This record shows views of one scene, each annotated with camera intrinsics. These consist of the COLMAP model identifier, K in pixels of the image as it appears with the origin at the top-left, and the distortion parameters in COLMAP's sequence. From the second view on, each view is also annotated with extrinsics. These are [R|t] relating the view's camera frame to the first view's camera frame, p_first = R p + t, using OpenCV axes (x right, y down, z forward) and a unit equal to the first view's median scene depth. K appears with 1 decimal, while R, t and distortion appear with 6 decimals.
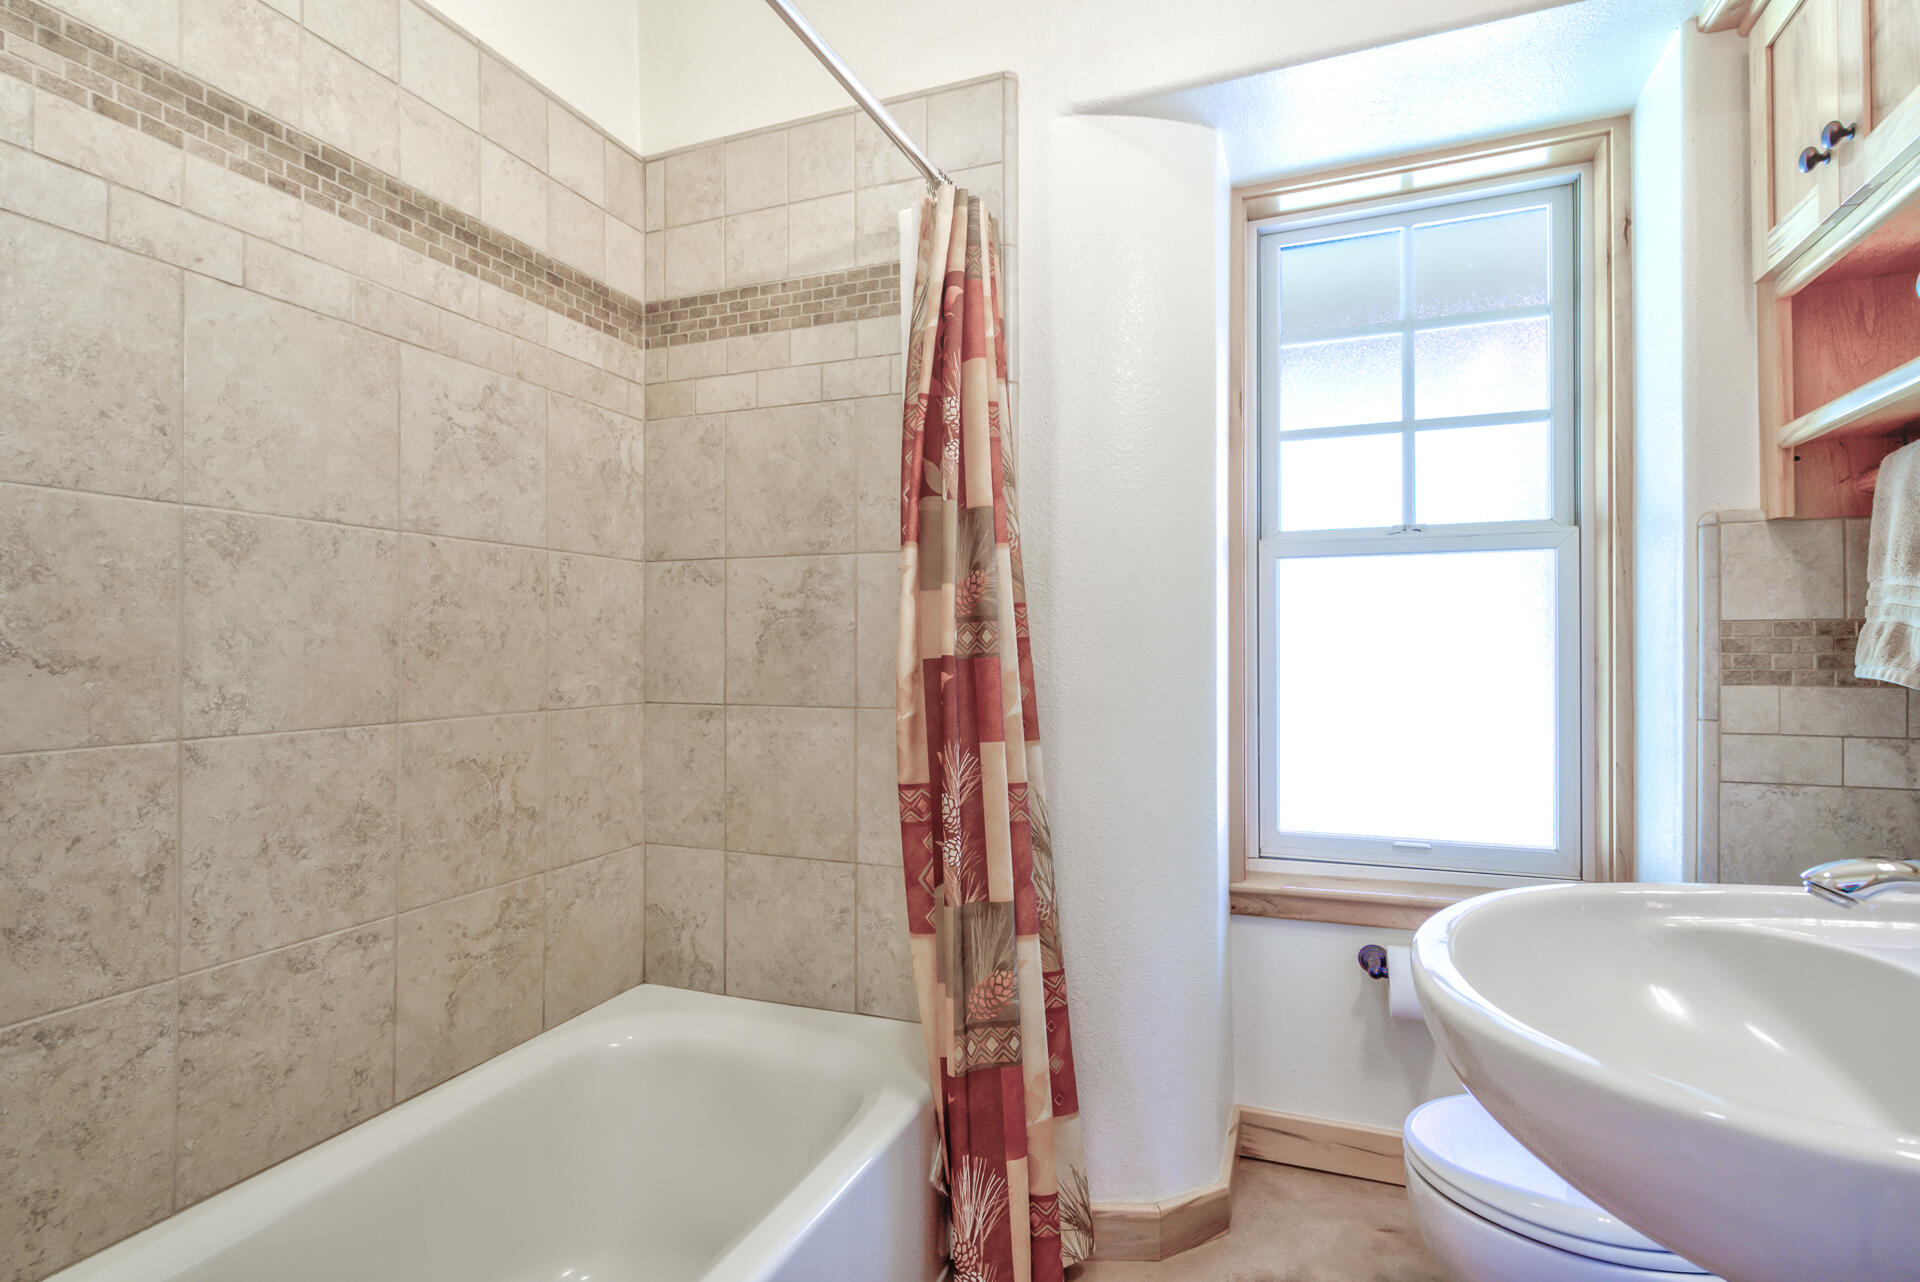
lens RADIAL K [[933.9, 0, 966.1], [0, 933.9, 654.3], [0, 0, 1]] dist [0.001075, -0.000365]
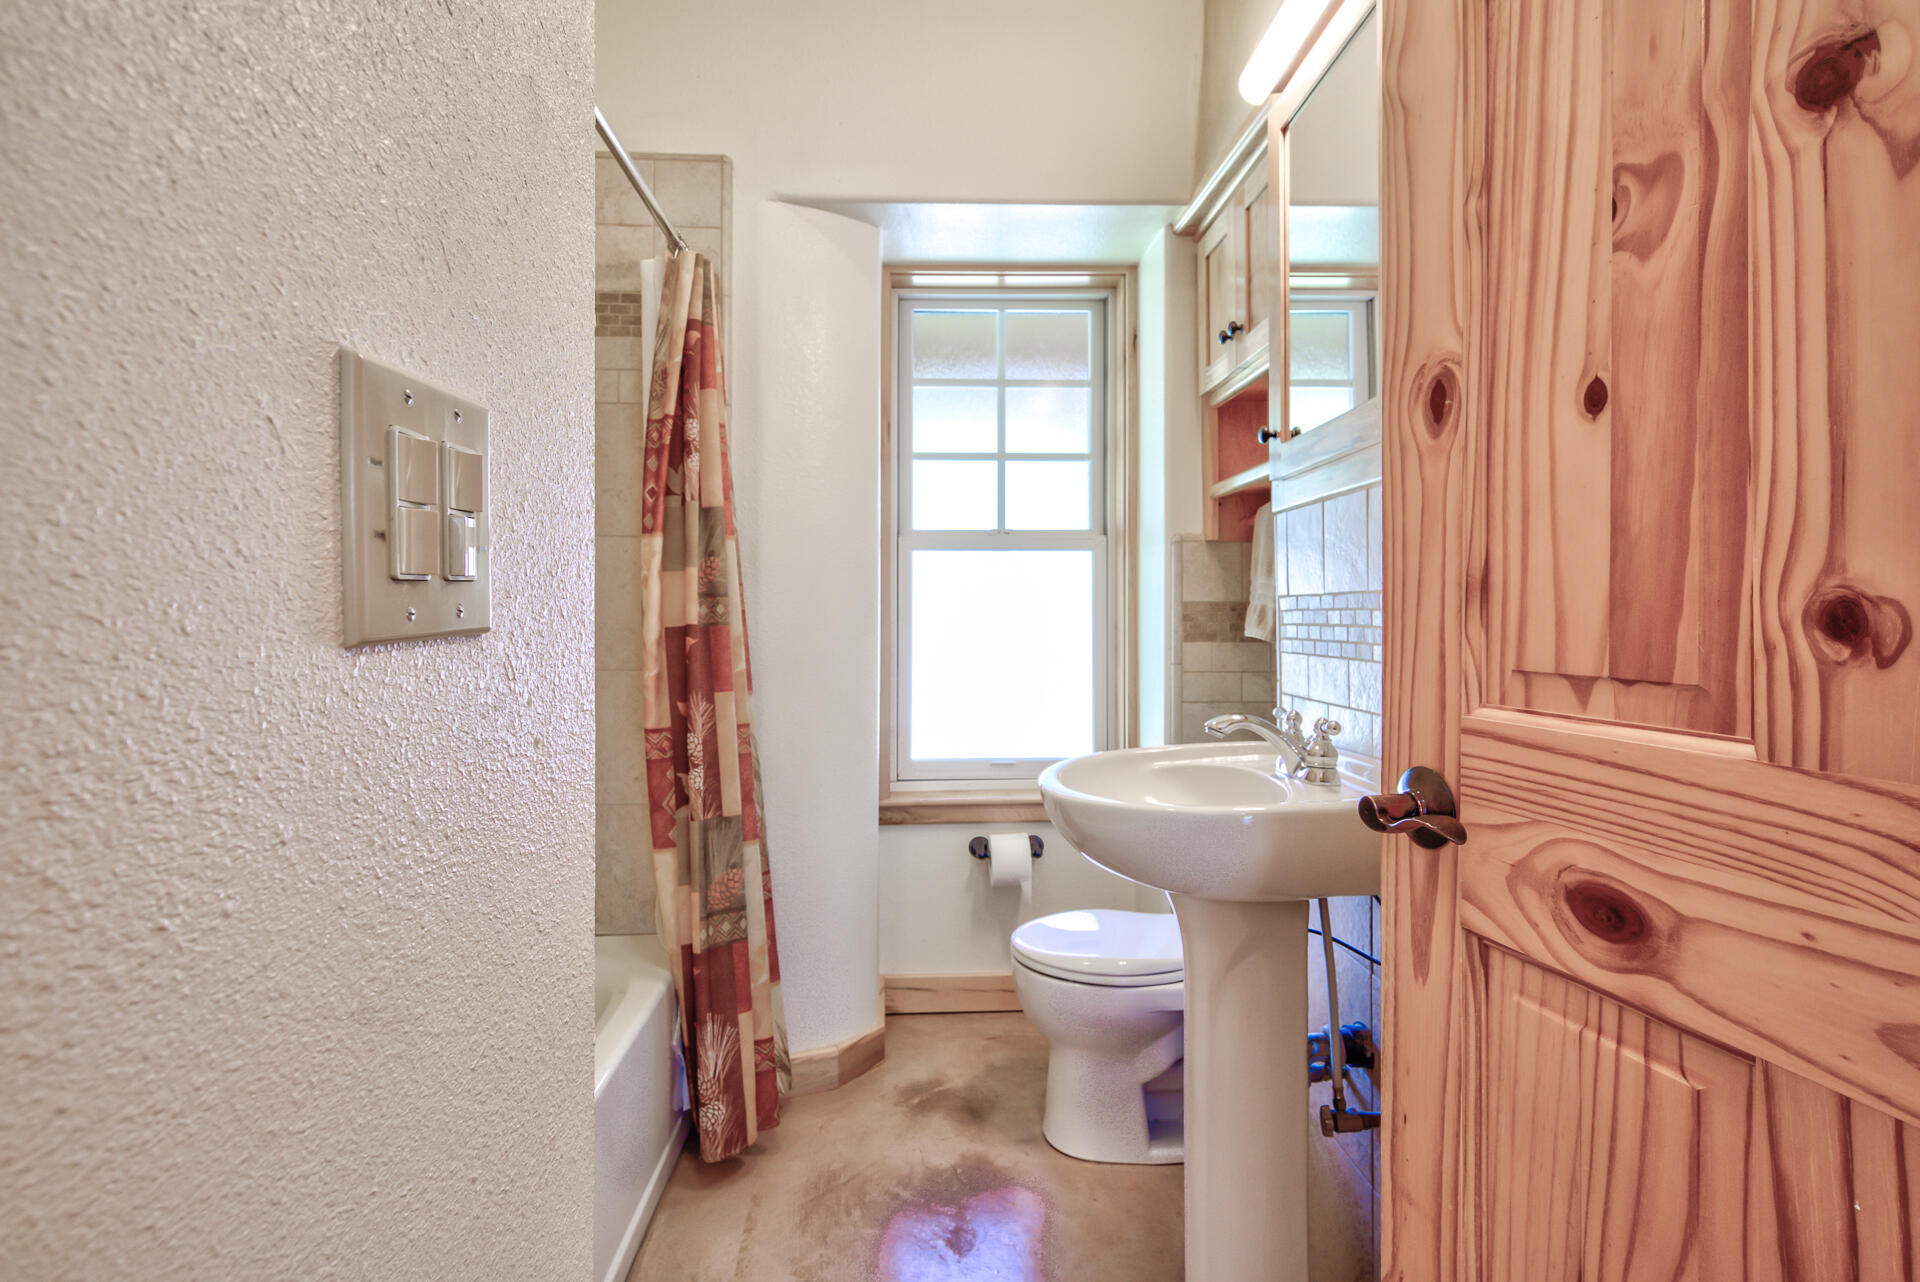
lens RADIAL K [[941.5, 0, 956.9], [0, 941.5, 642.5], [0, 0, 1]] dist [0.016804, -0.009440]
pose [[0.906697, -0.009375, 0.421678, -0.222935], [0.001866, 0.999832, 0.018217, 0.003275], [-0.421778, -0.015730, 0.906563, -0.298252]]
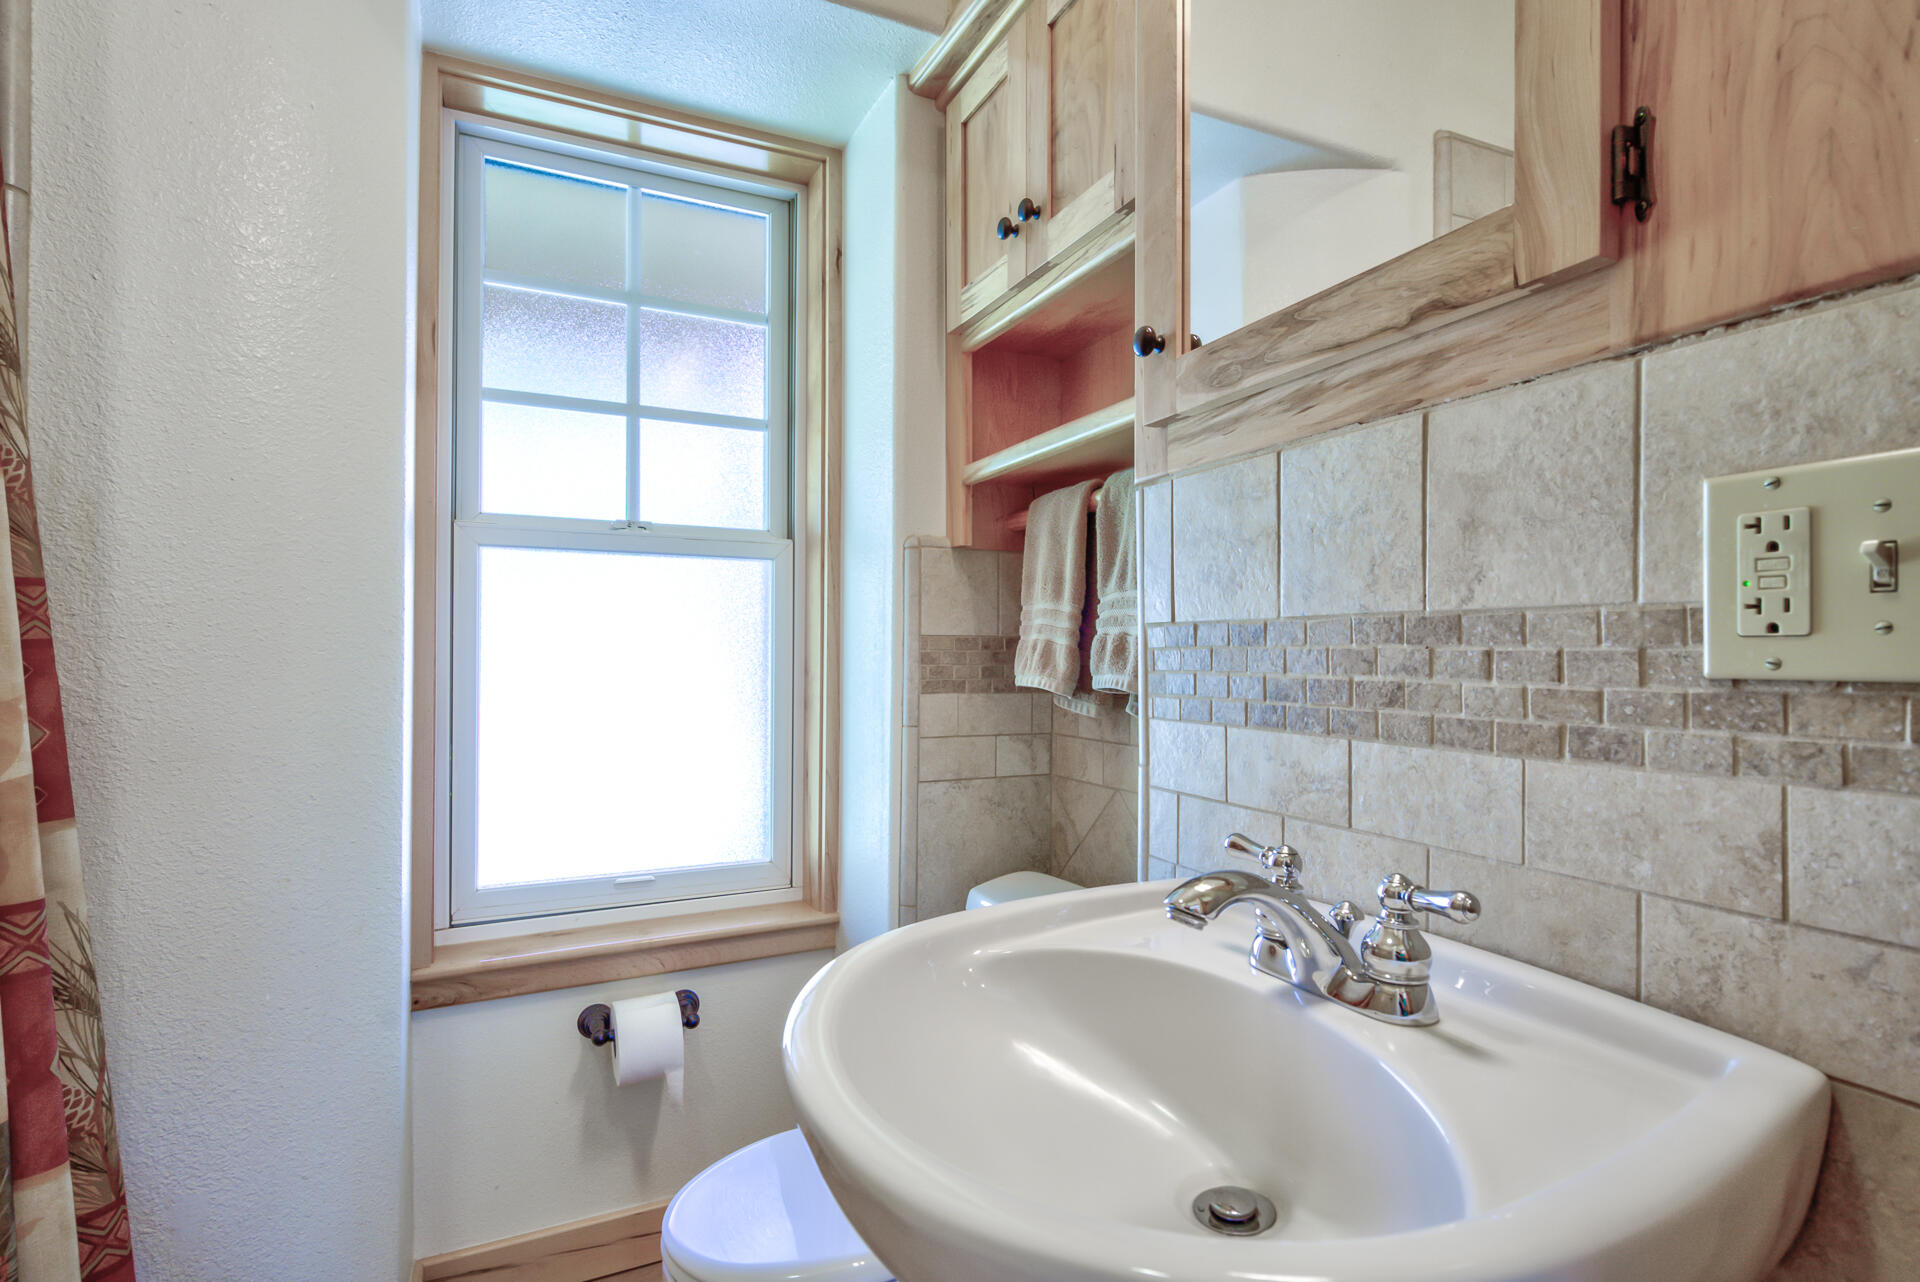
lens RADIAL K [[956.5, 0, 955.5], [0, 956.5, 650.7], [0, 0, 1]] dist [0.001818, -0.000615]
pose [[0.674521, 0.007676, 0.738216, 0.009055], [0.001606, 0.999928, -0.011865, -0.004386], [-0.738254, 0.009189, 0.674460, 0.205492]]
